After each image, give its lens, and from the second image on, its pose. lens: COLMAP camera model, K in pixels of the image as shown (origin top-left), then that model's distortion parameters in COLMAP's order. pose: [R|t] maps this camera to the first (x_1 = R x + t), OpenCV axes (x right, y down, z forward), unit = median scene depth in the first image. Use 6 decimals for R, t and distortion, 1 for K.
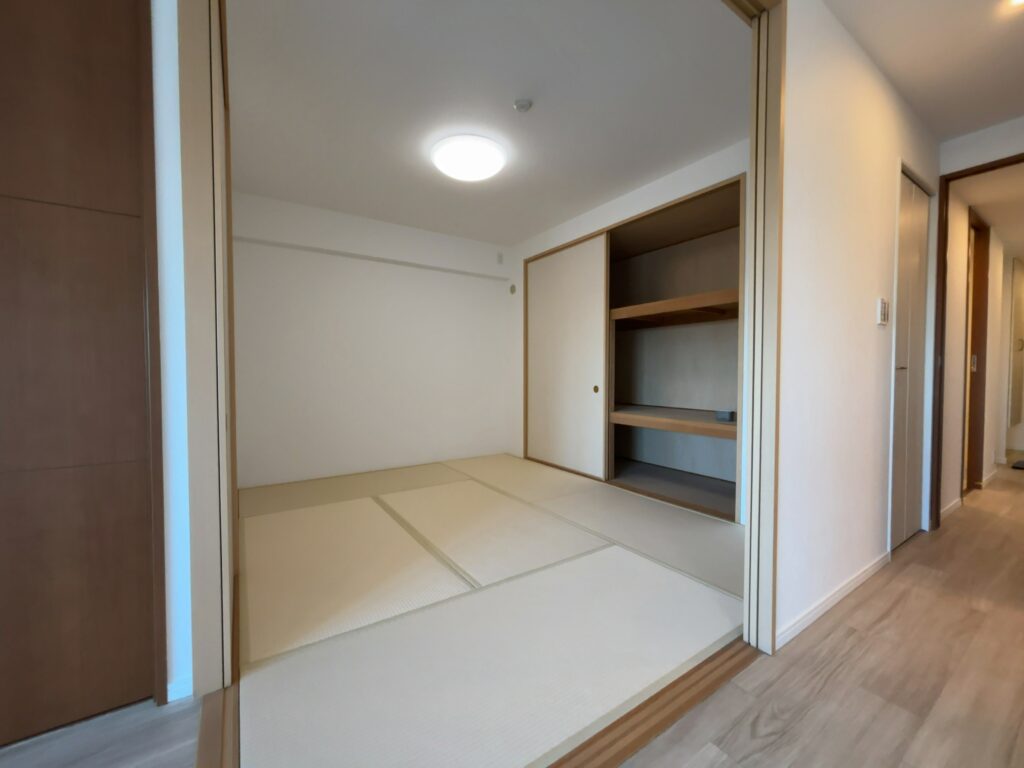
lens RADIAL K [[407.2, 0, 506.3], [0, 407.2, 388.7], [0, 0, 1]] dist [-0.000586, 0.000069]
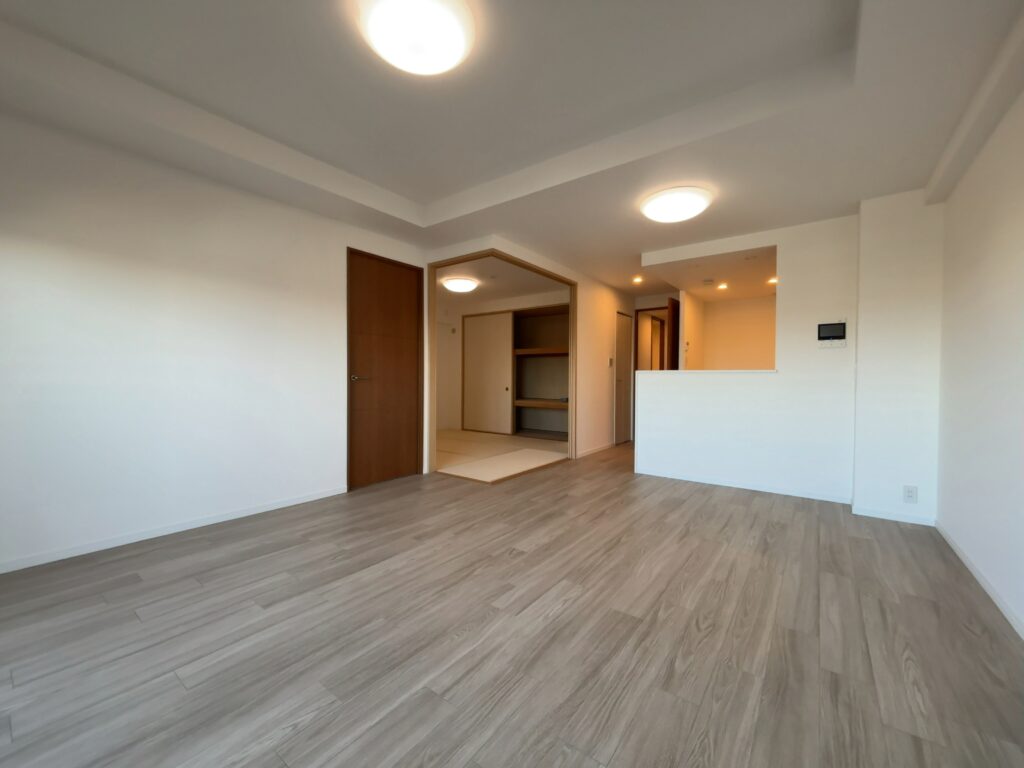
lens RADIAL K [[410.2, 0, 509.9], [0, 410.2, 385.1], [0, 0, 1]] dist [-0.003127, -0.000644]
pose [[0.940027, 0.004514, 0.341070, -0.459422], [0.002936, 0.999768, -0.021323, 0.025370], [-0.341088, 0.021045, 0.939796, -0.907596]]
